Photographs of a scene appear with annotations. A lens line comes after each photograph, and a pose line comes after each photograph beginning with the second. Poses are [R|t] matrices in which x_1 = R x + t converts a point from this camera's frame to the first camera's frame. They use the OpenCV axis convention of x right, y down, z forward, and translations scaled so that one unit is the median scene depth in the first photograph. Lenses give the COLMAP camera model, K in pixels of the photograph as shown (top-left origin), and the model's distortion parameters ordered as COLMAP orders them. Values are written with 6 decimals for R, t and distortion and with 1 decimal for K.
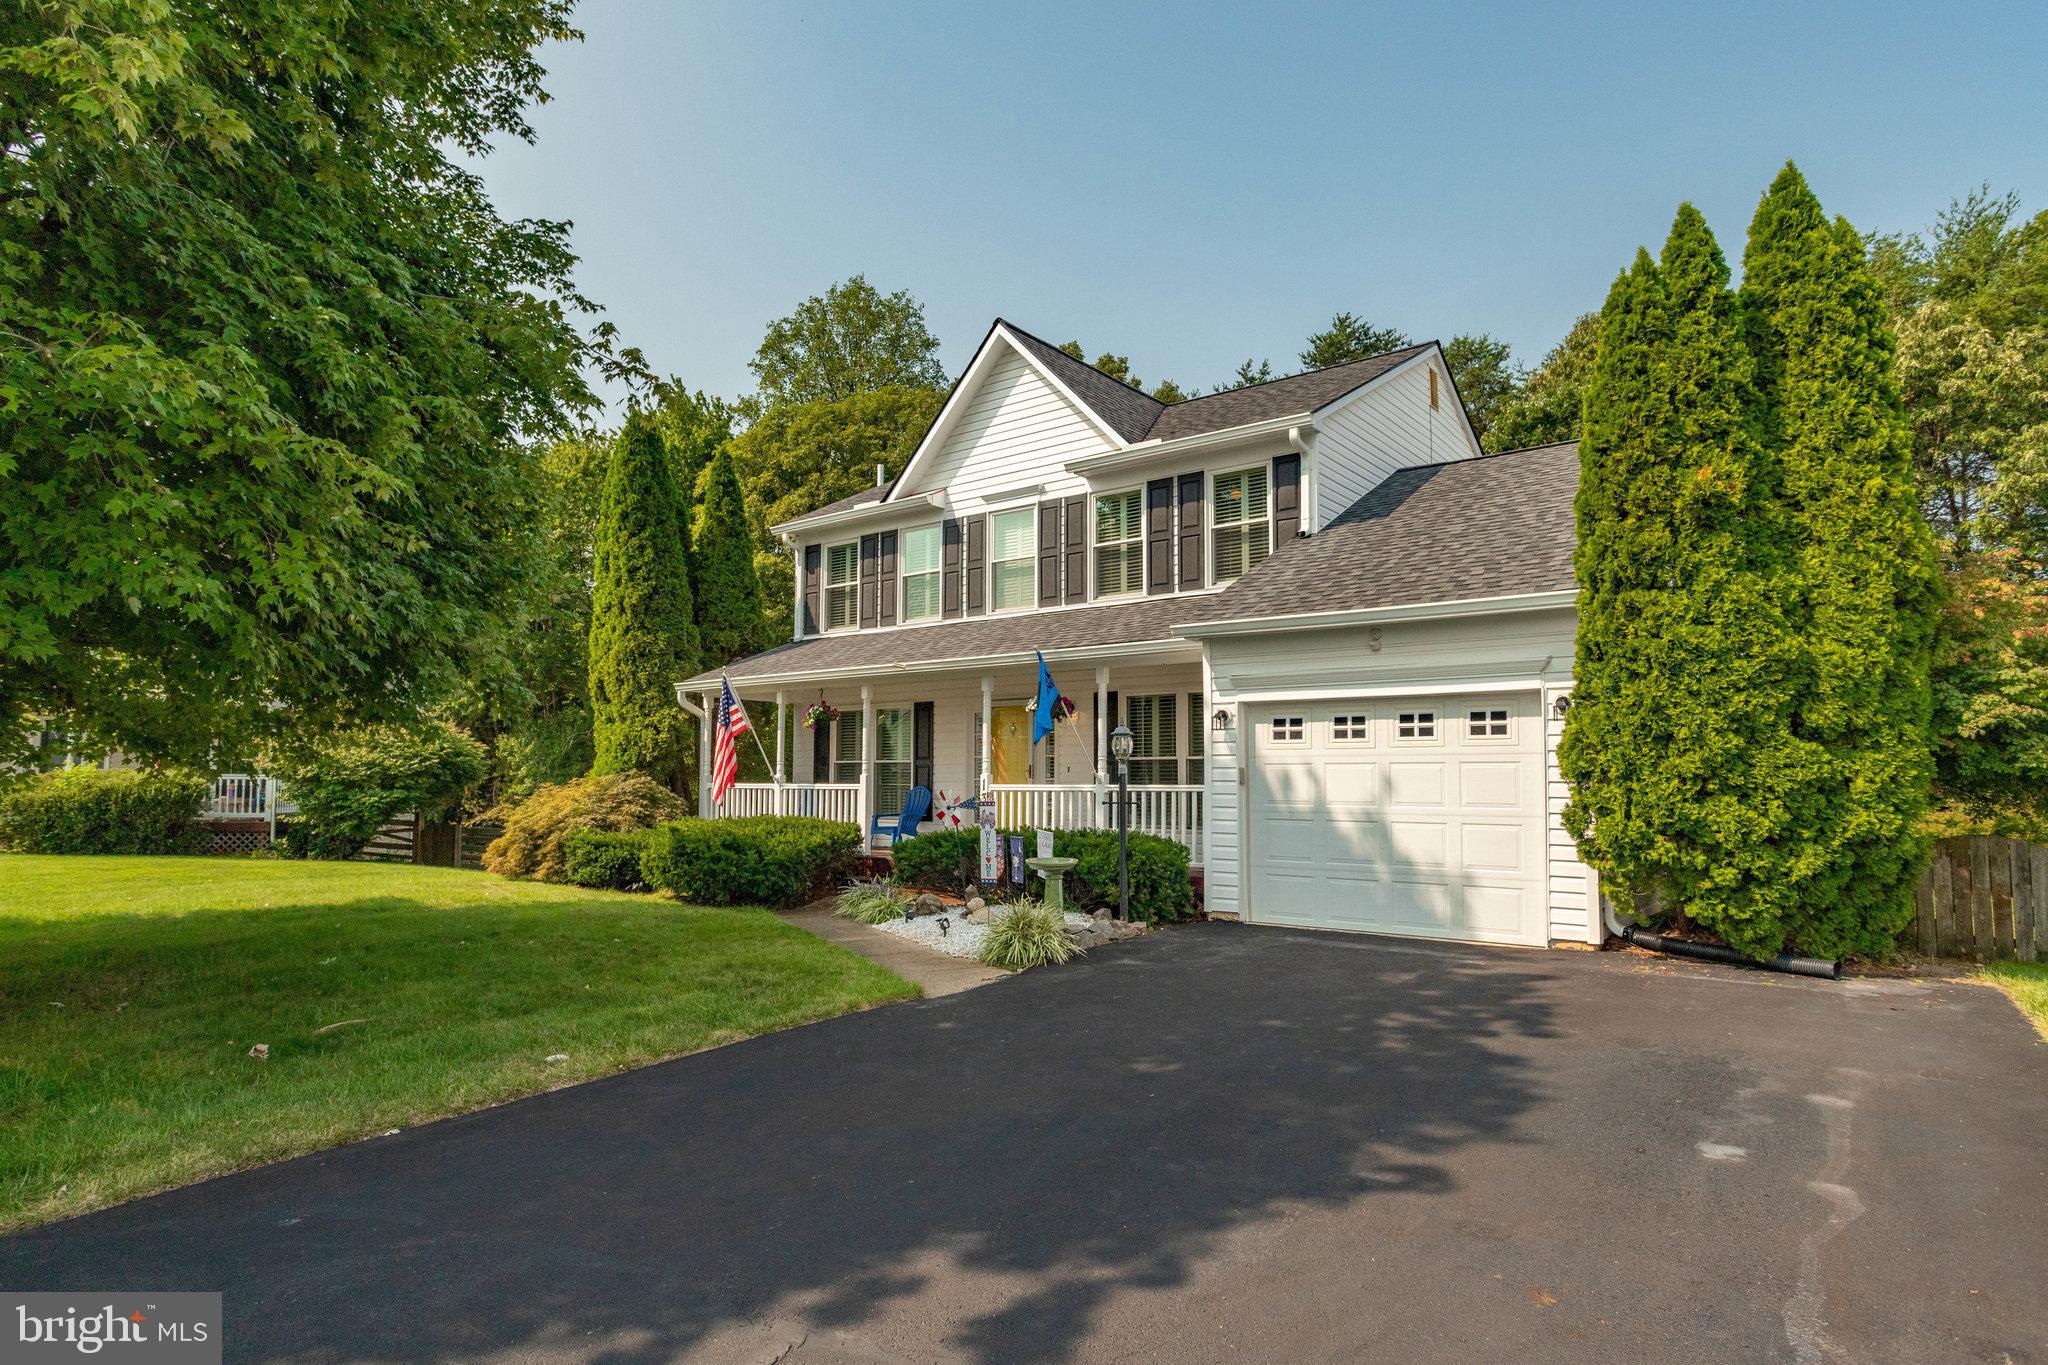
lens RADIAL K [[1101.7, 0, 1029.3], [0, 1101.7, 678.1], [0, 0, 1]] dist [-0.039915, -0.000493]
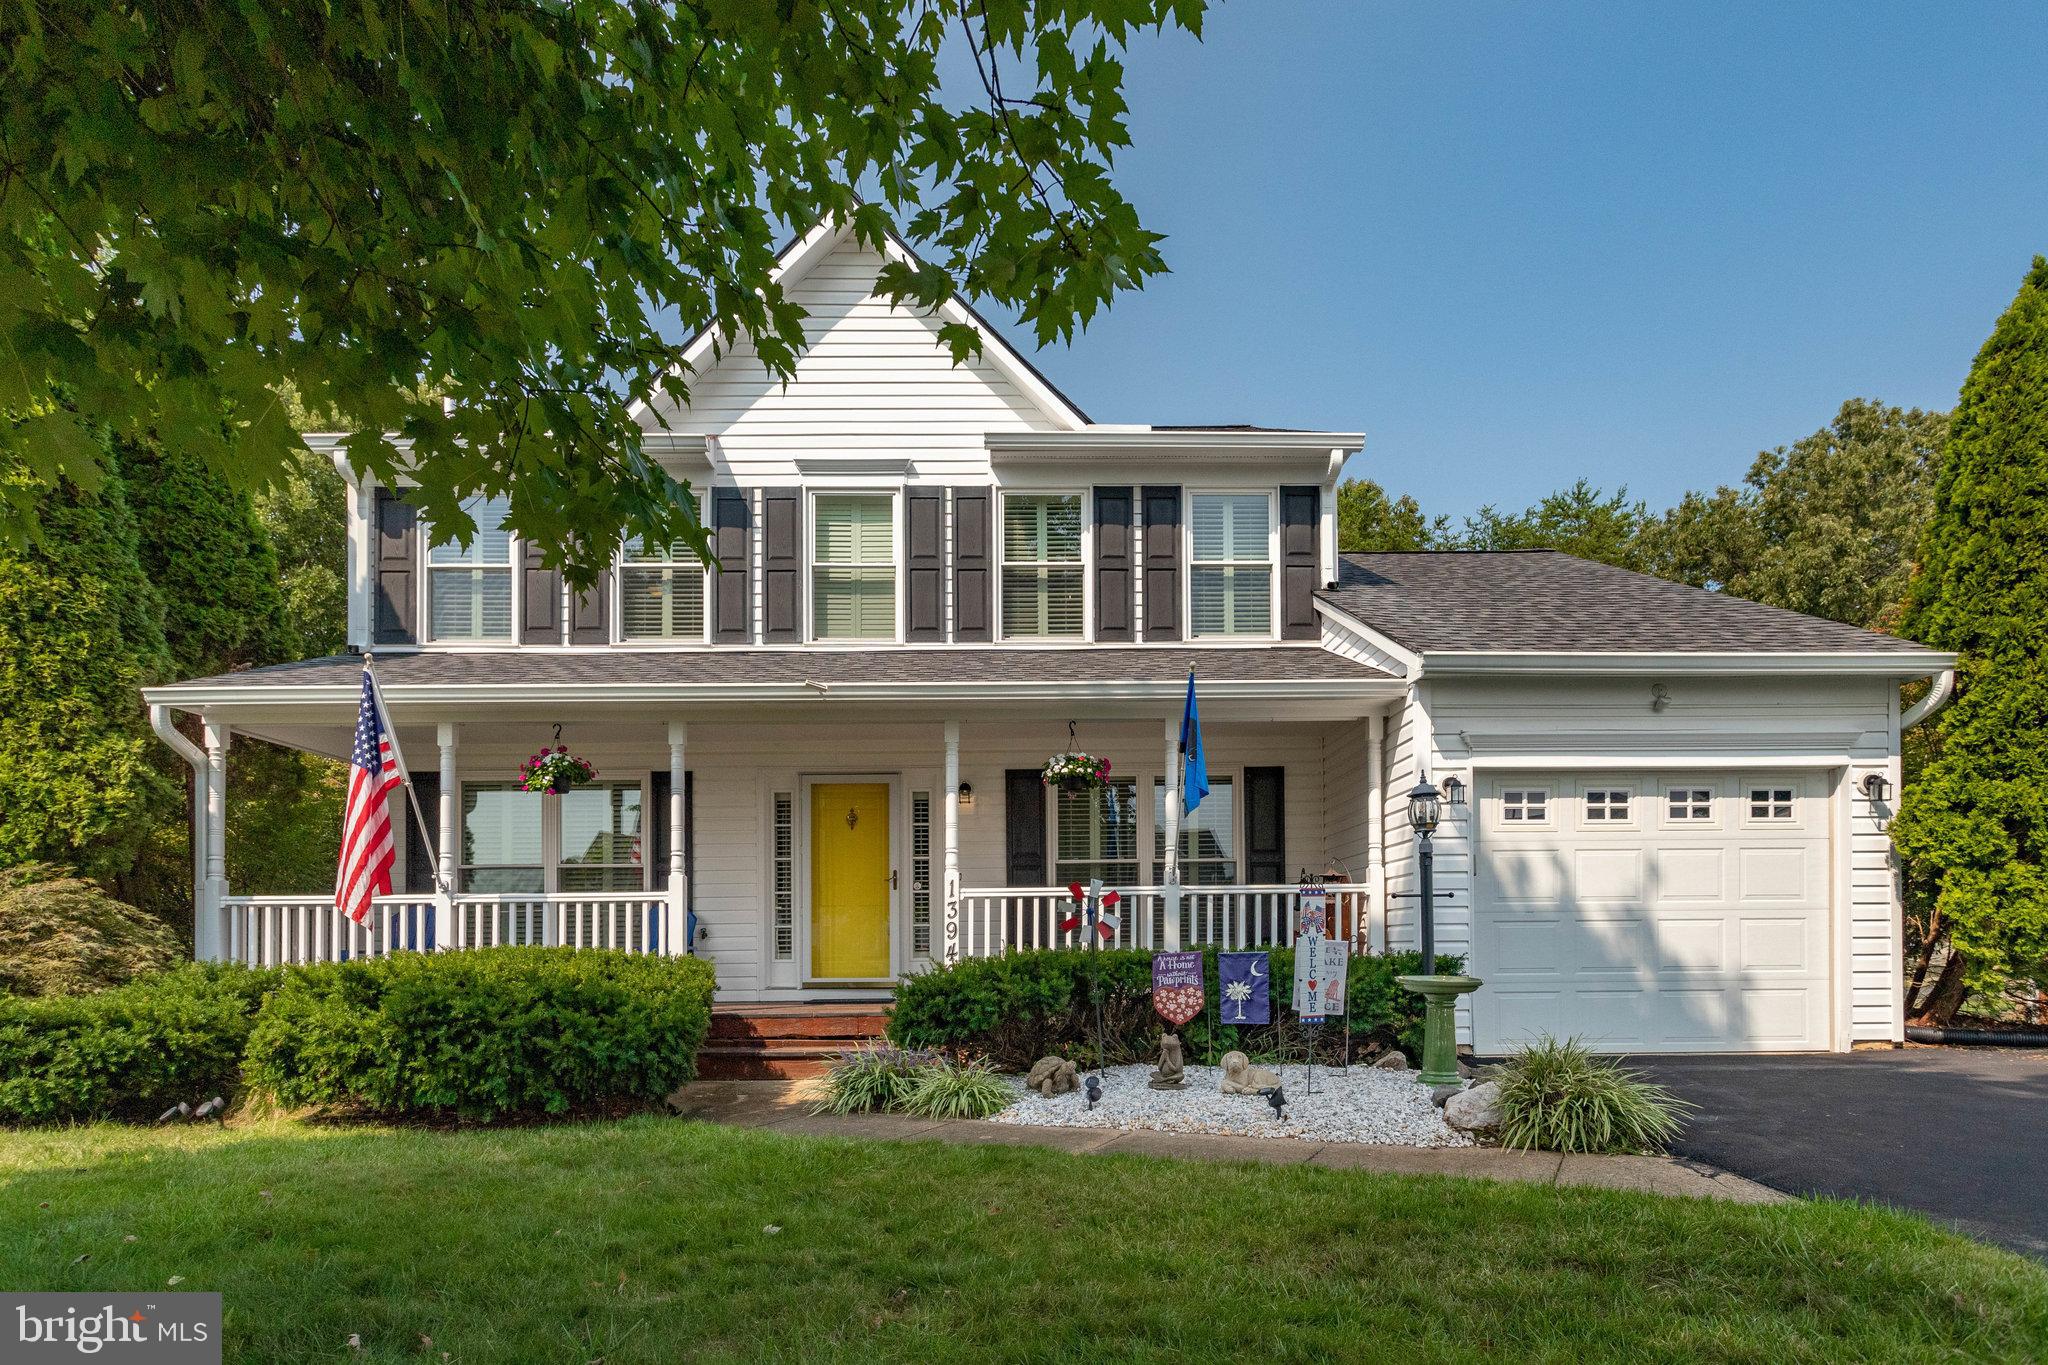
lens RADIAL K [[1033.3, 0, 1047.0], [0, 1033.3, 914.0], [0, 0, 1]] dist [-0.004294, -0.003038]
pose [[0.772057, 0.002189, 0.635549, -0.349372], [-0.047079, 0.997444, 0.053755, 0.070559], [-0.633807, -0.071423, 0.770187, 0.454739]]
